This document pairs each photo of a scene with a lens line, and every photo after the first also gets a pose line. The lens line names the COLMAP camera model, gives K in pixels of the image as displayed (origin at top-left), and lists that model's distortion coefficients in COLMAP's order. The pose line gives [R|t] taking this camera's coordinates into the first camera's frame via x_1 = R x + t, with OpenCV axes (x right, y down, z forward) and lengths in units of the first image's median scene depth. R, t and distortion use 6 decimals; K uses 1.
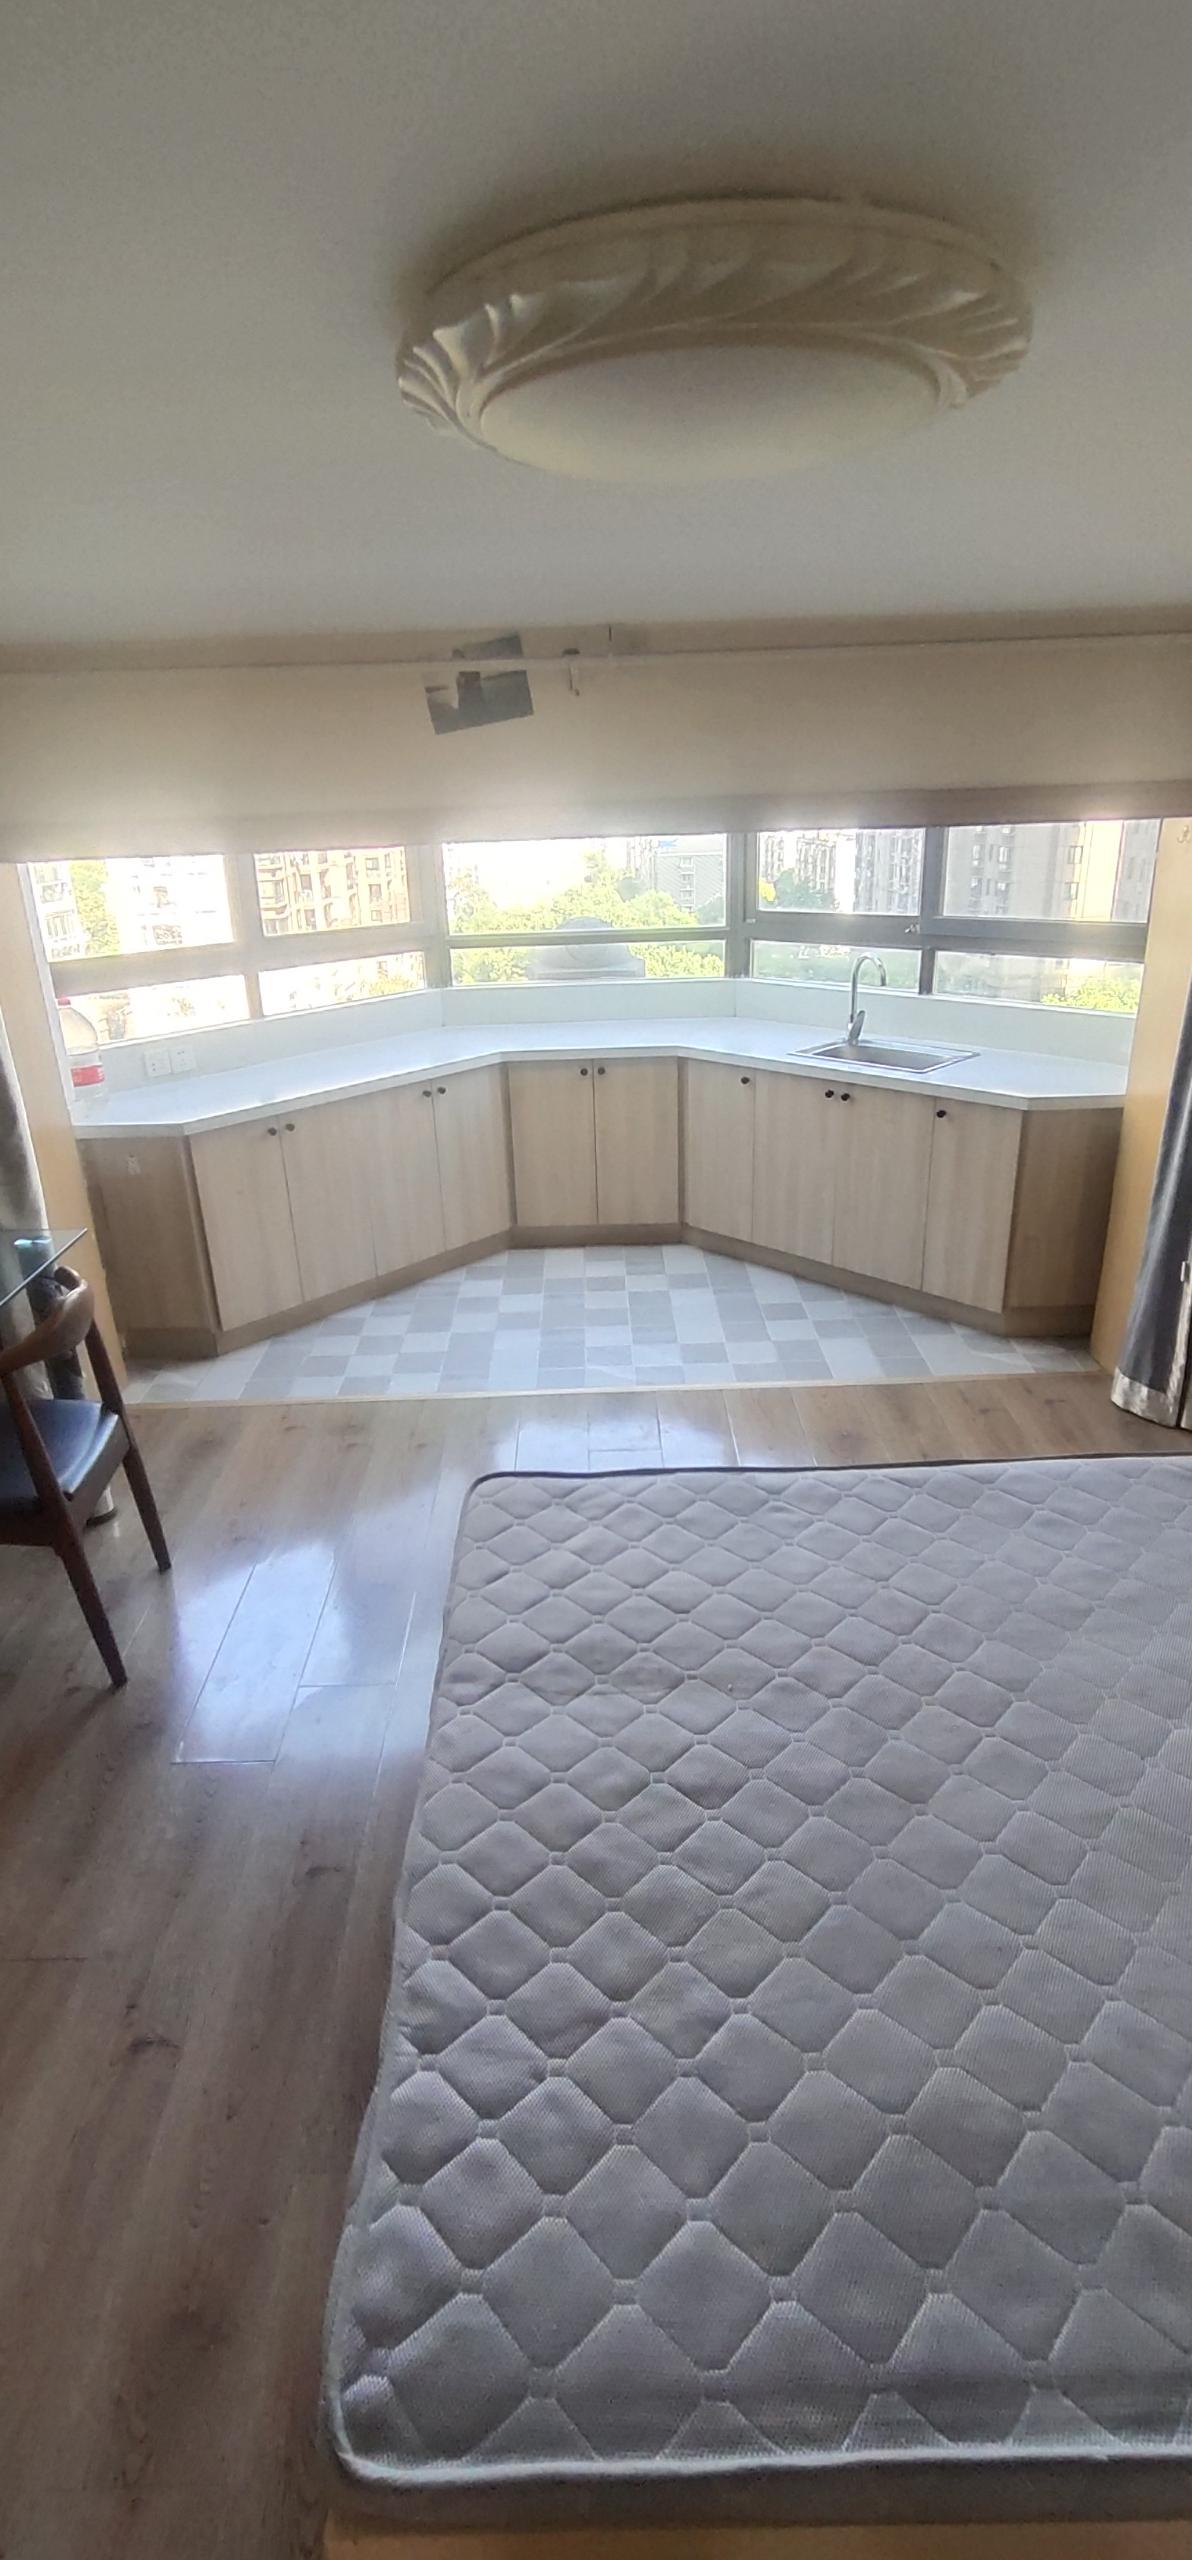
lens RADIAL K [[1165.8, 0, 593.3], [0, 1165.8, 1284.2], [0, 0, 1]] dist [-0.035802, 0.020817]
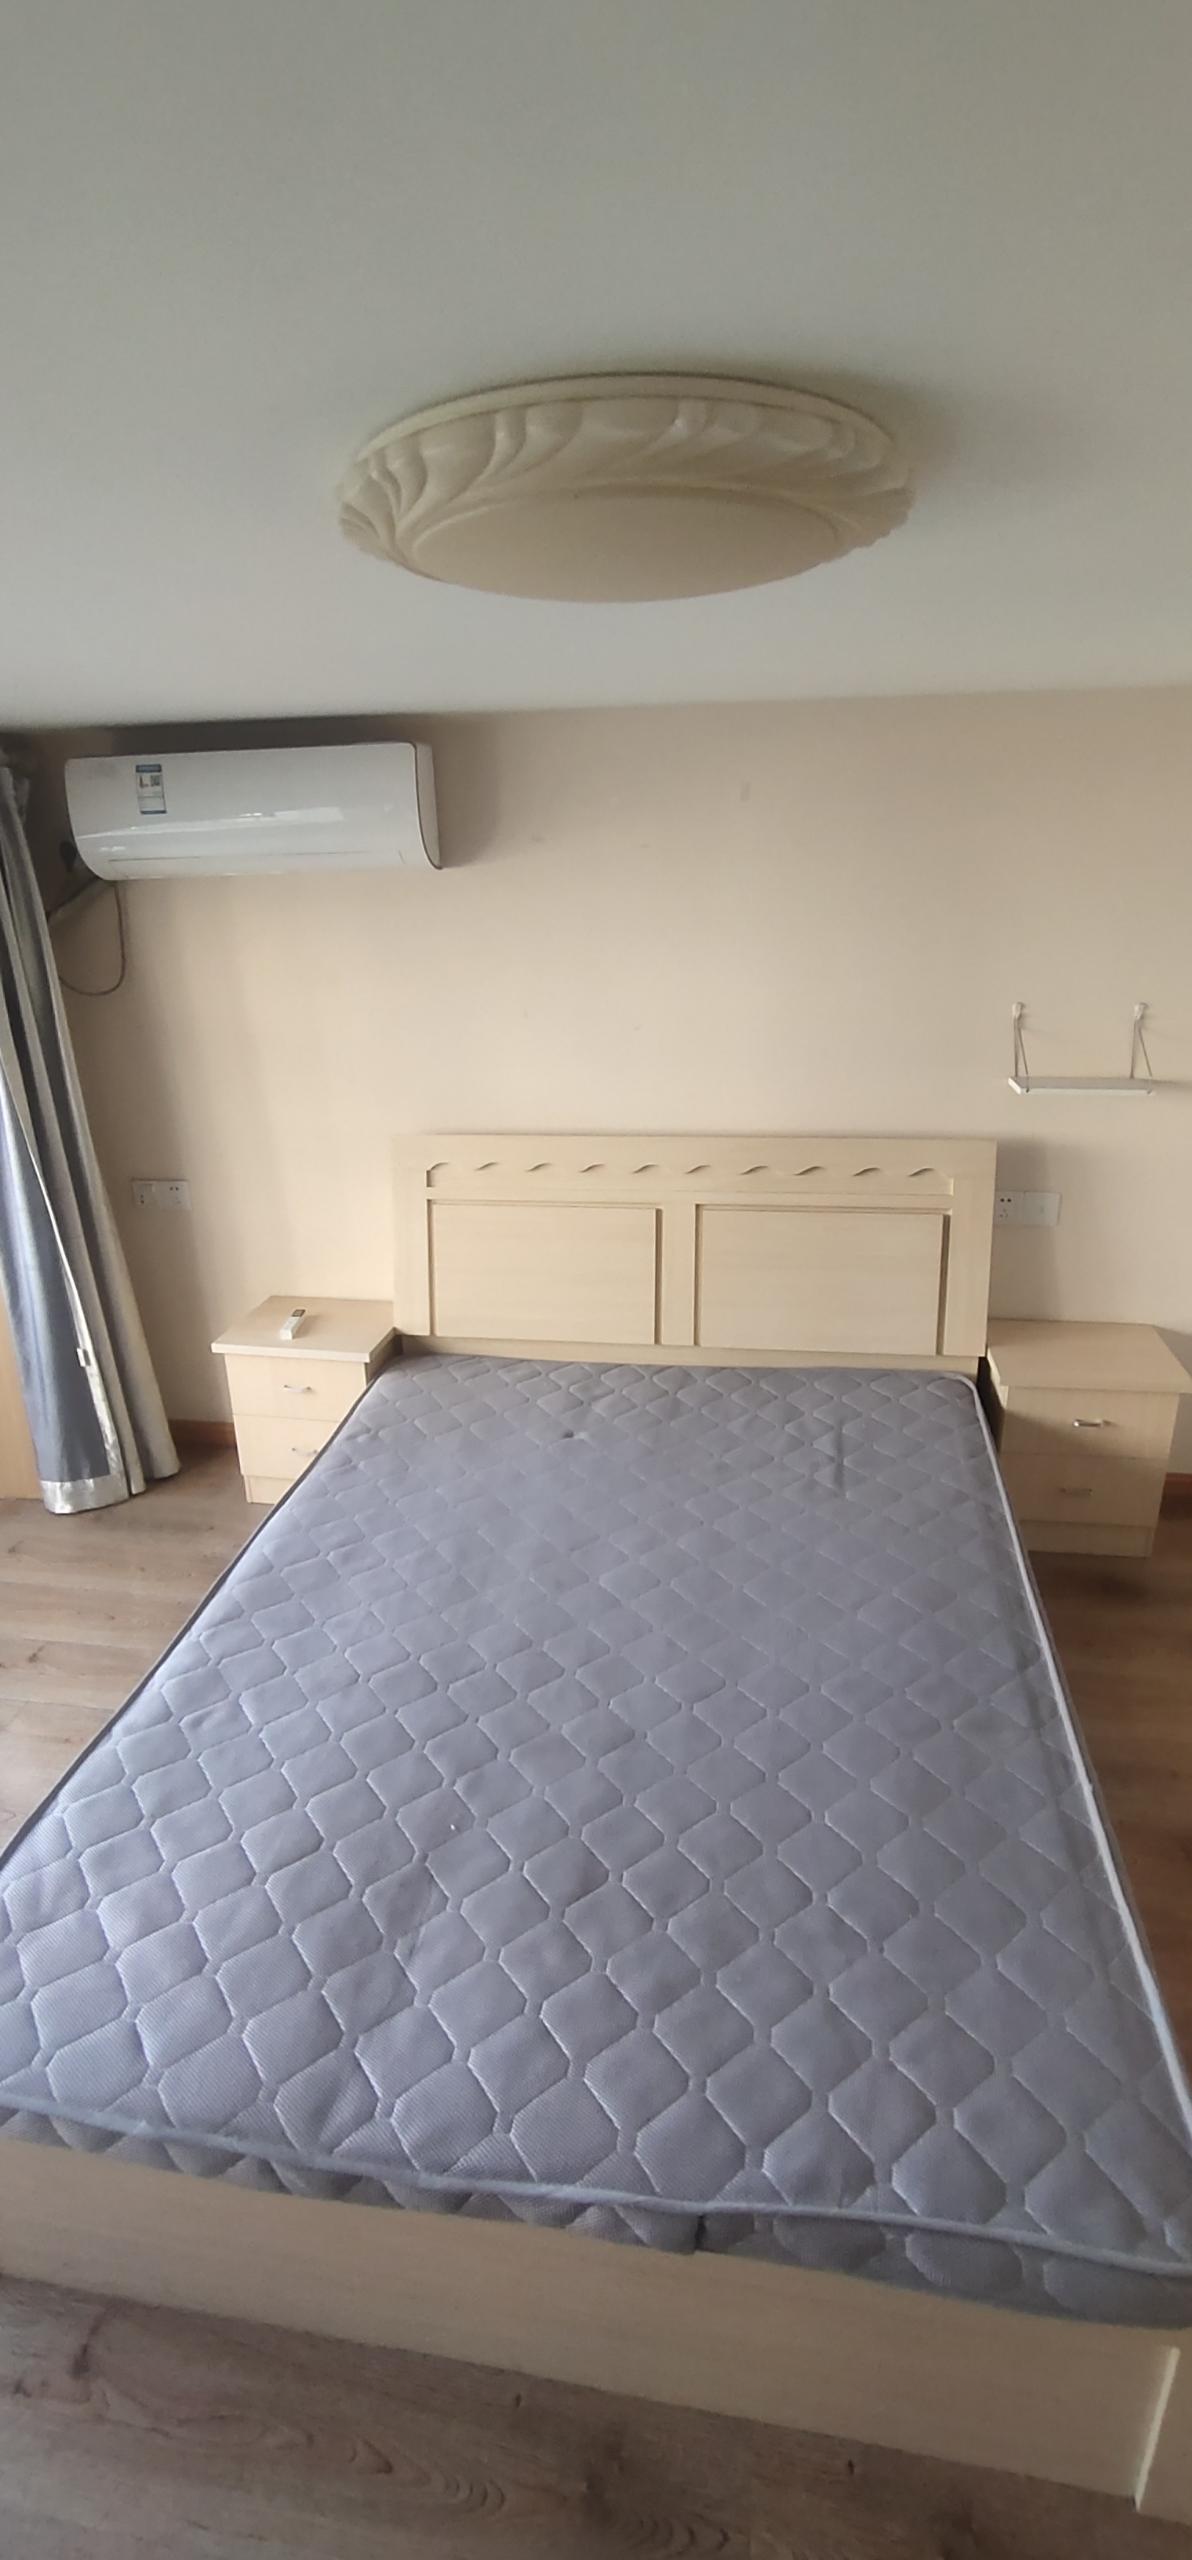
lens RADIAL K [[1165.8, 0, 593.3], [0, 1165.8, 1284.2], [0, 0, 1]] dist [-0.035802, 0.020817]
pose [[0.174428, -0.316125, 0.932545, -0.743960], [0.398531, 0.888692, 0.226716, -0.260231], [-0.900415, 0.332103, 0.280998, 0.620707]]
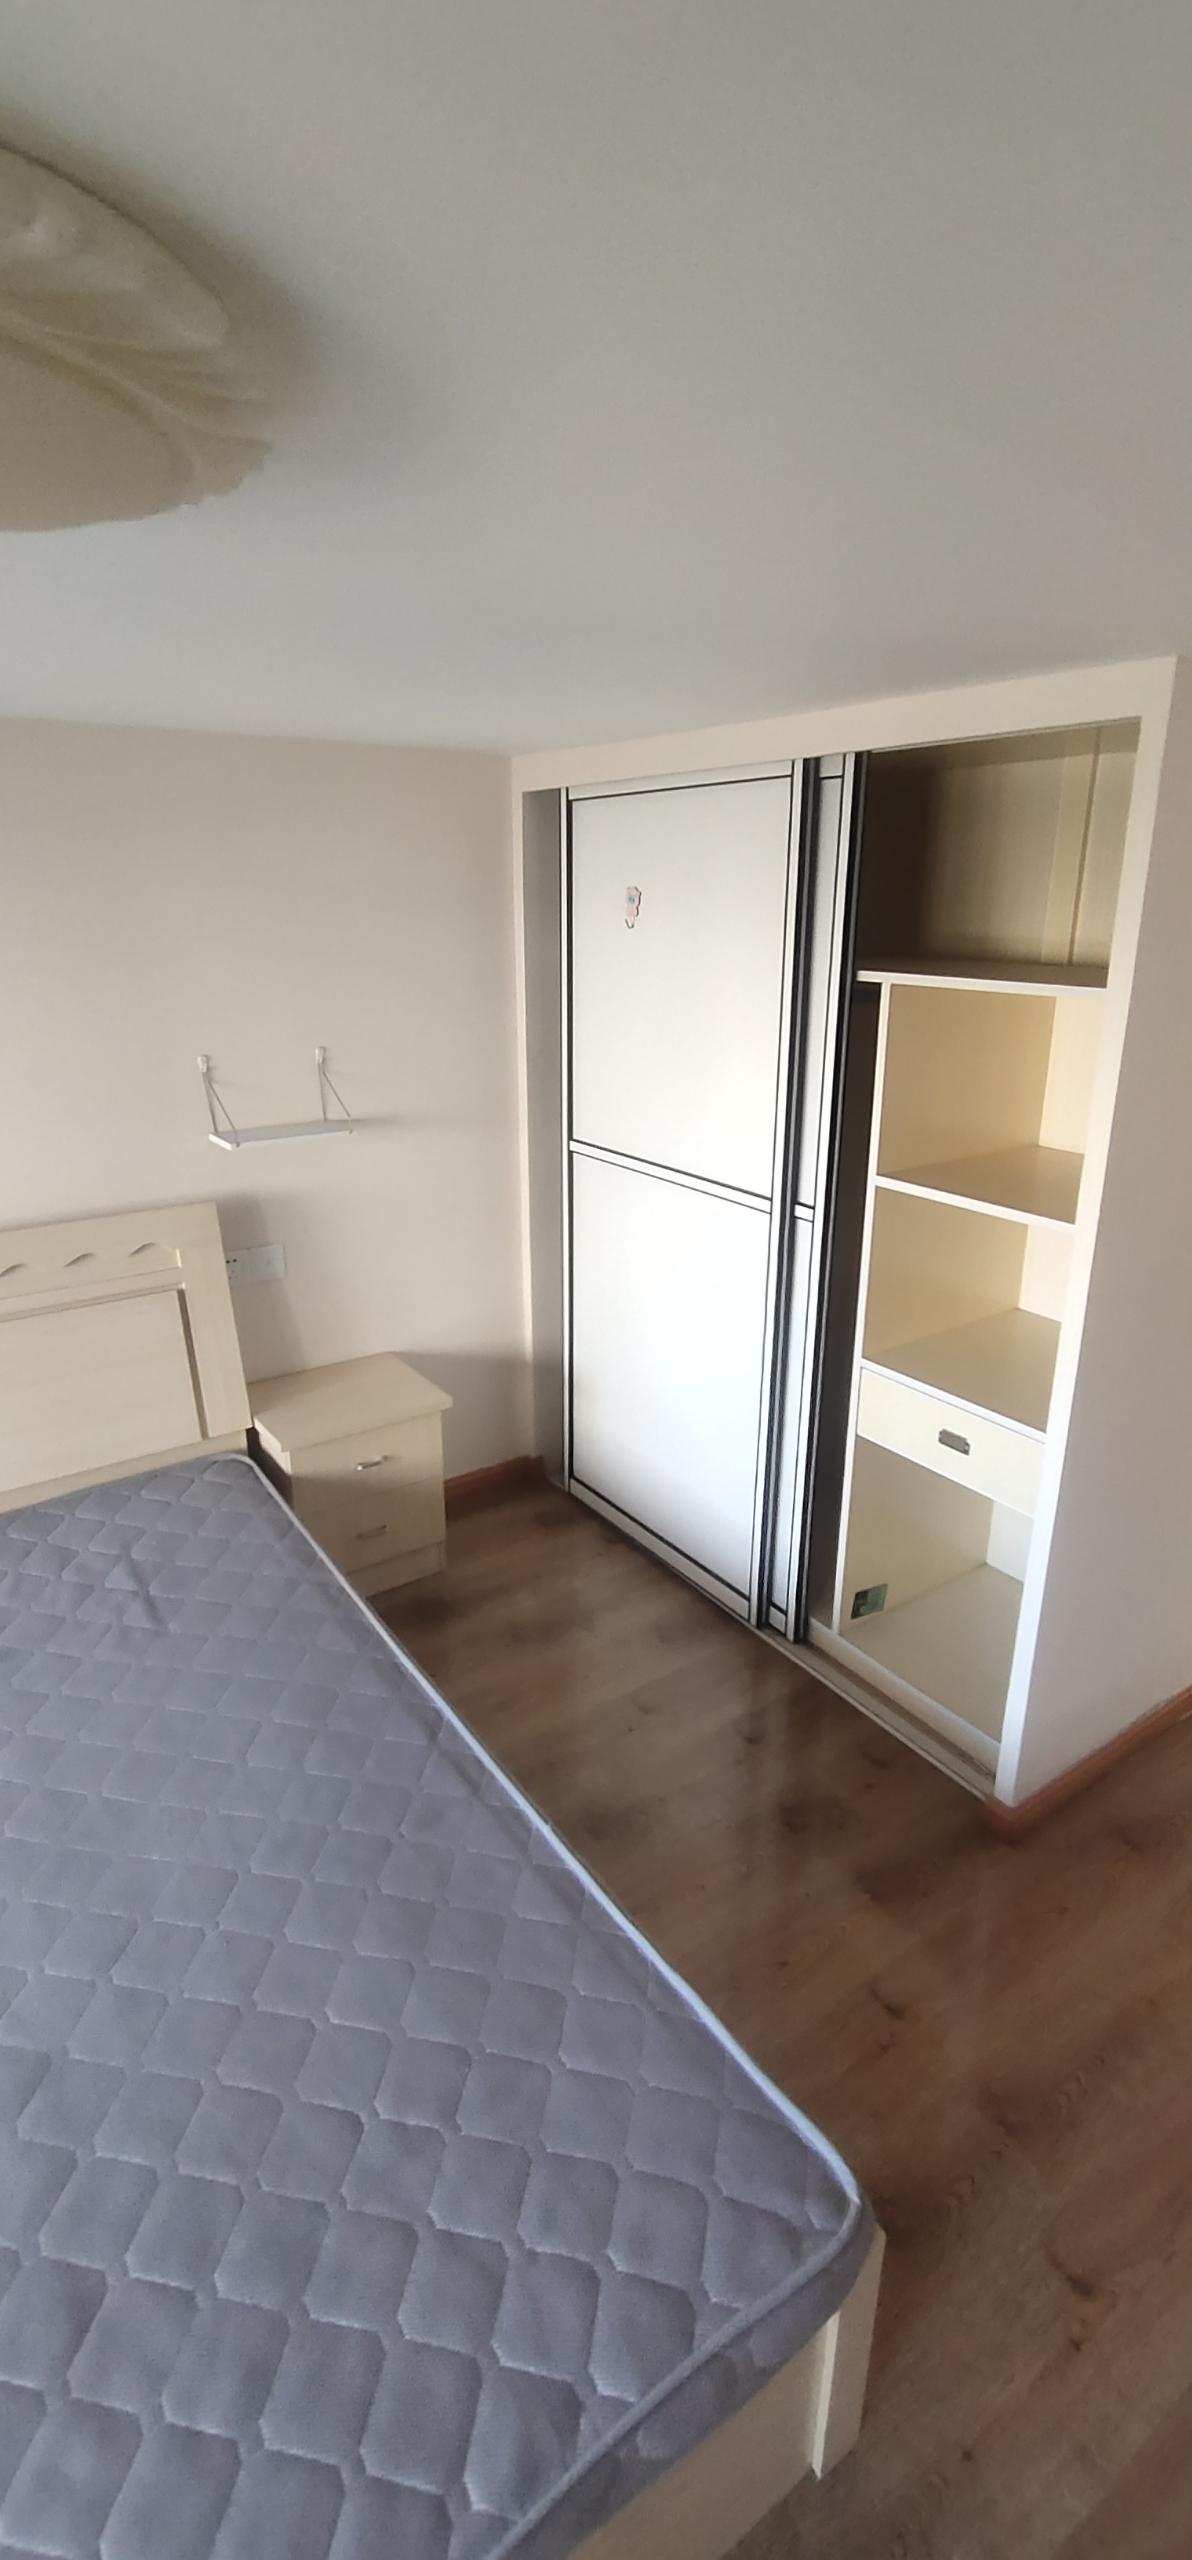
lens RADIAL K [[1165.8, 0, 593.3], [0, 1165.8, 1284.2], [0, 0, 1]] dist [-0.035802, 0.020817]
pose [[-0.553828, -0.238729, 0.797673, -0.549608], [0.337452, 0.811453, 0.477148, -0.331318], [-0.761184, 0.533434, -0.368846, 0.773360]]
